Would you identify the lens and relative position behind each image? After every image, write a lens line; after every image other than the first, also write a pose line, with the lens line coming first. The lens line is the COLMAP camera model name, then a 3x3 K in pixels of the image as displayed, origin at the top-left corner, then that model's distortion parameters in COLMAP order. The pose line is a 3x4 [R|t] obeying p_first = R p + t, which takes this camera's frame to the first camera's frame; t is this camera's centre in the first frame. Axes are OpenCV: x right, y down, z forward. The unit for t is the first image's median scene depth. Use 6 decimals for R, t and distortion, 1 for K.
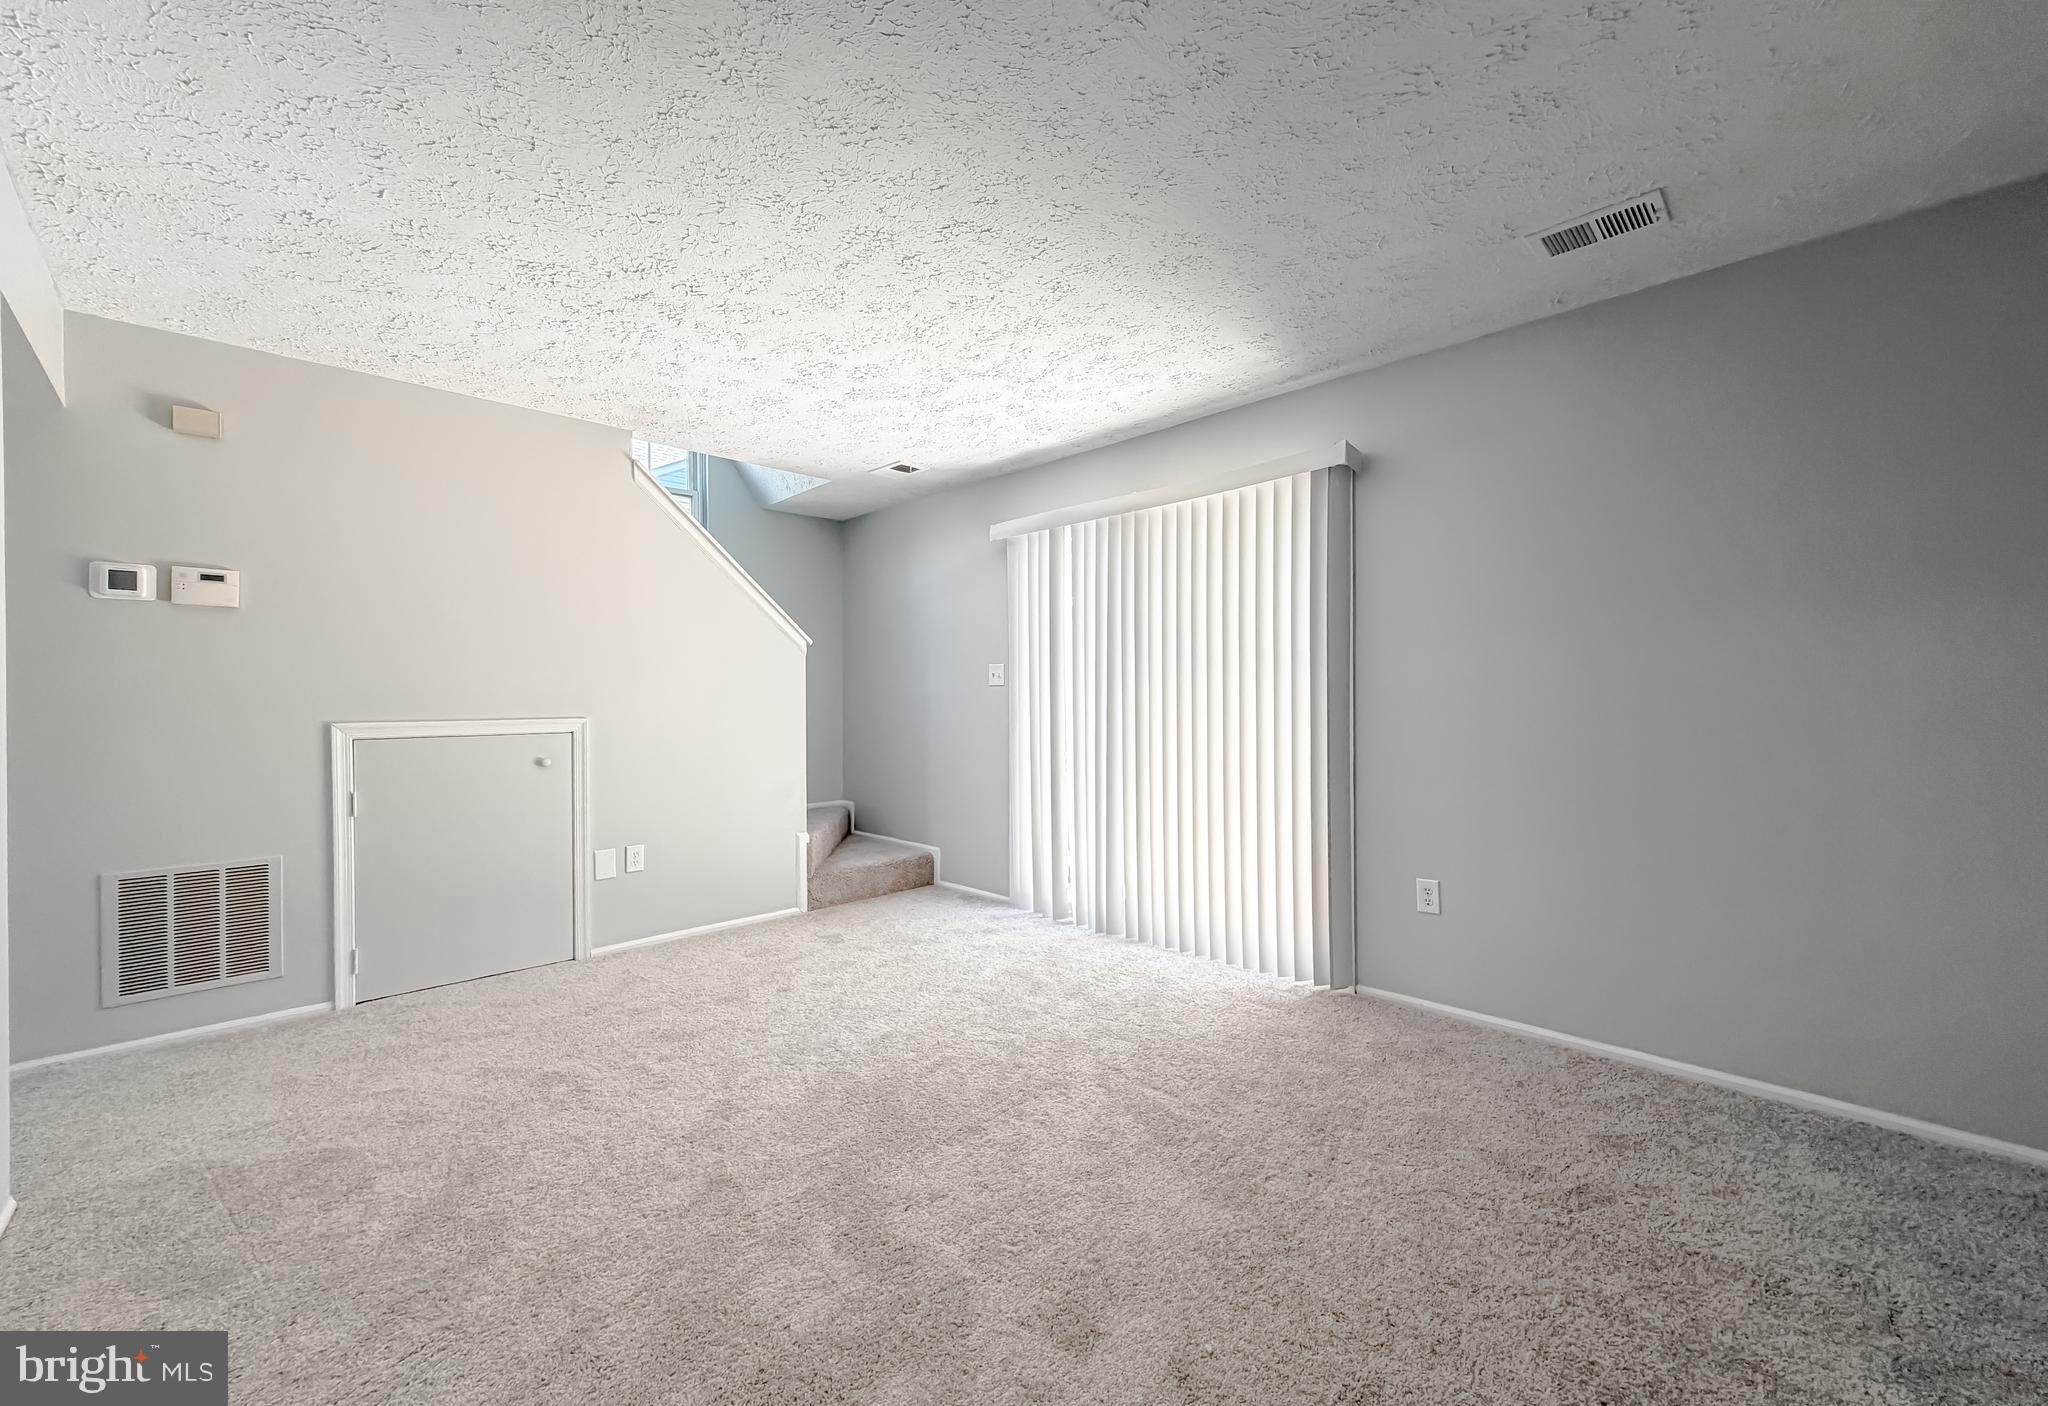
lens RADIAL K [[822.7, 0, 1038.7], [0, 822.7, 700.0], [0, 0, 1]] dist [-0.002180, -0.000135]
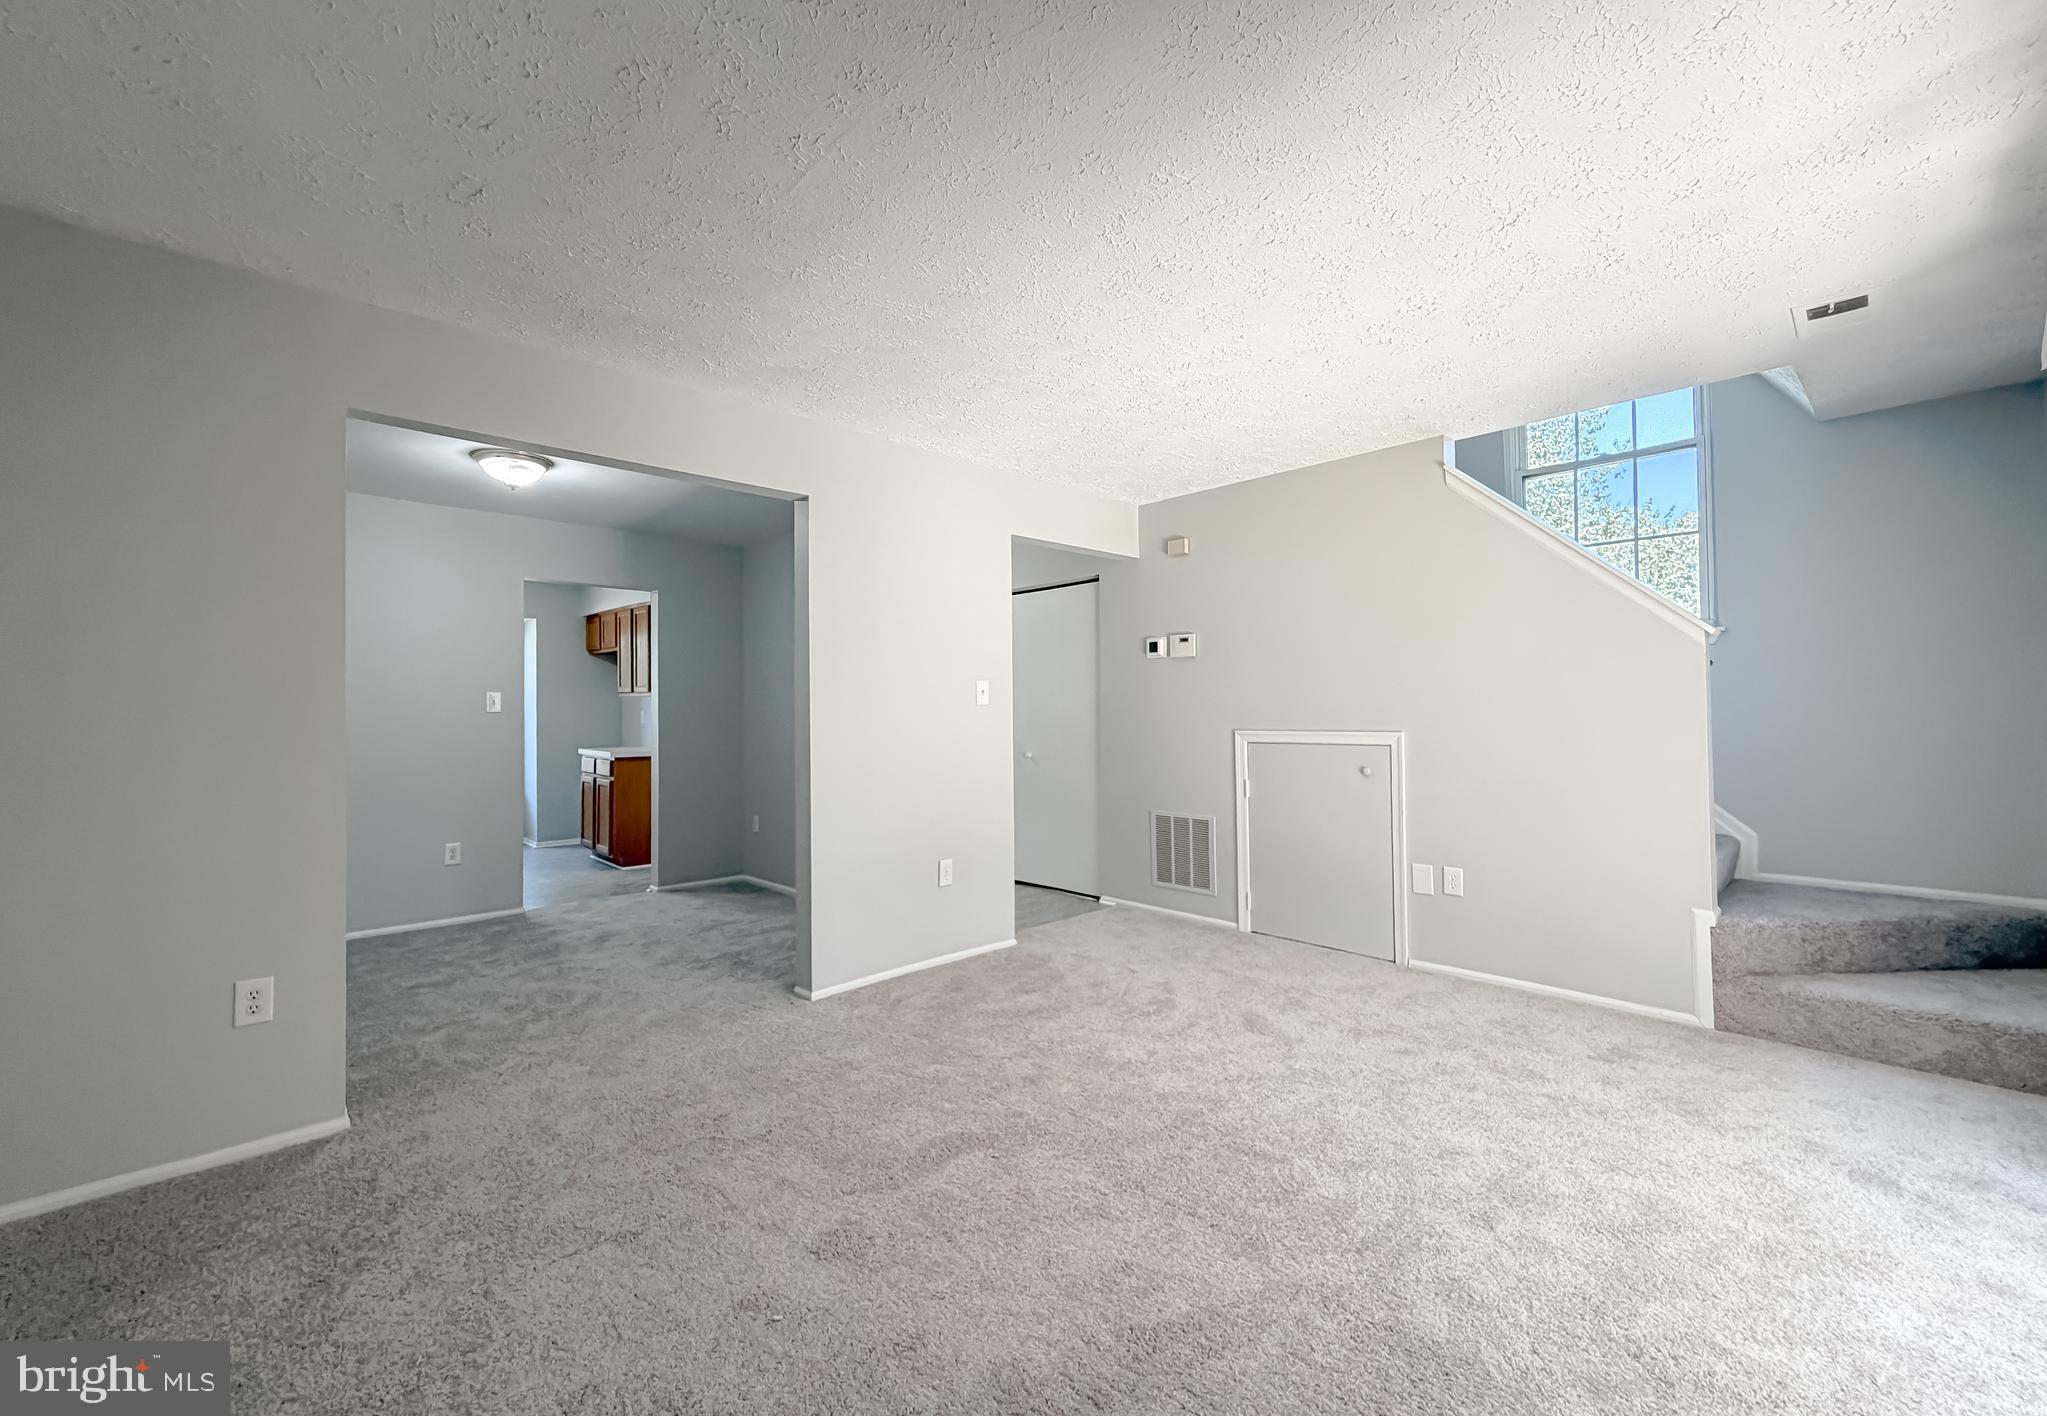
lens RADIAL K [[829.5, 0, 983.7], [0, 829.5, 701.0], [0, 0, 1]] dist [0.001478, -0.000598]
pose [[-0.043657, -0.006228, -0.999027, 0.608117], [0.007578, 0.999950, -0.006565, -0.017160], [0.999018, -0.007857, -0.043608, 0.613149]]
